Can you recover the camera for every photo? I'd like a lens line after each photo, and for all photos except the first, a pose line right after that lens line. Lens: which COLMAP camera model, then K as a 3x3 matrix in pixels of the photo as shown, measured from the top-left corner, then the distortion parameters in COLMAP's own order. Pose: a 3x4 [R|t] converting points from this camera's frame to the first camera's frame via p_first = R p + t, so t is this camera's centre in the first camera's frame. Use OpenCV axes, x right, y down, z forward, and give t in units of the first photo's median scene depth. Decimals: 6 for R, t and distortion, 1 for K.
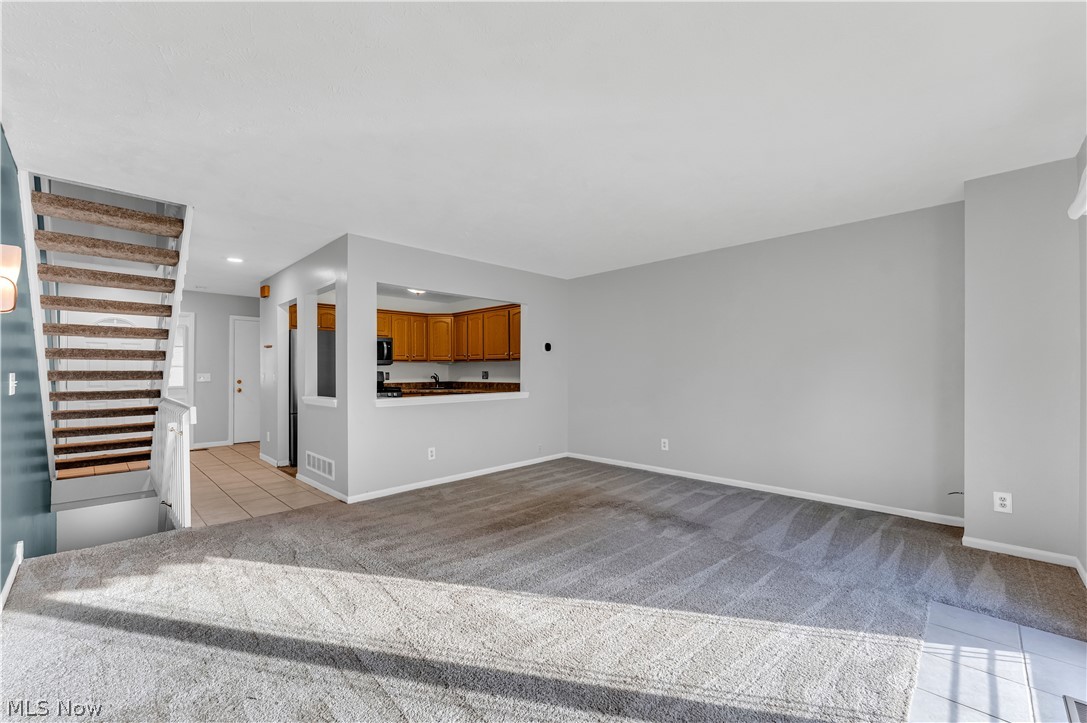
lens RADIAL K [[438.4, 0, 532.1], [0, 438.4, 368.2], [0, 0, 1]] dist [0.001237, -0.000225]
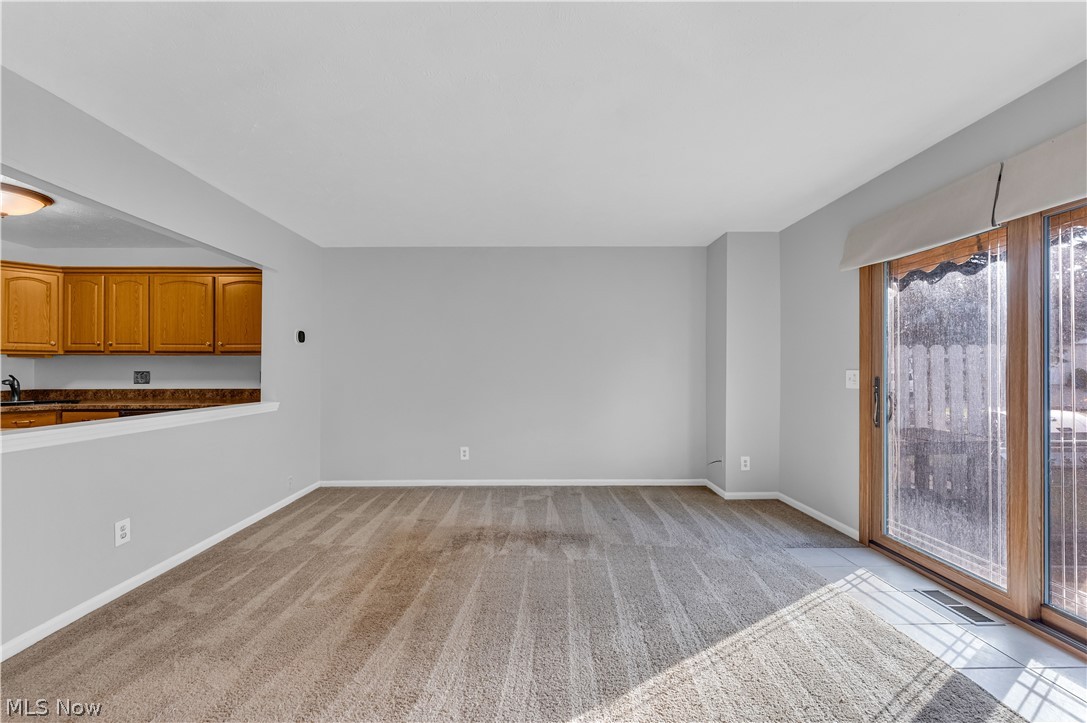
lens RADIAL K [[438.4, 0, 542.5], [0, 438.4, 364.9], [0, 0, 1]] dist [0.001237, -0.000225]
pose [[0.701214, 0.011520, 0.712858, -0.289956], [-0.005507, 0.999927, -0.010742, 0.003627], [-0.712930, 0.003607, 0.701226, 0.335993]]
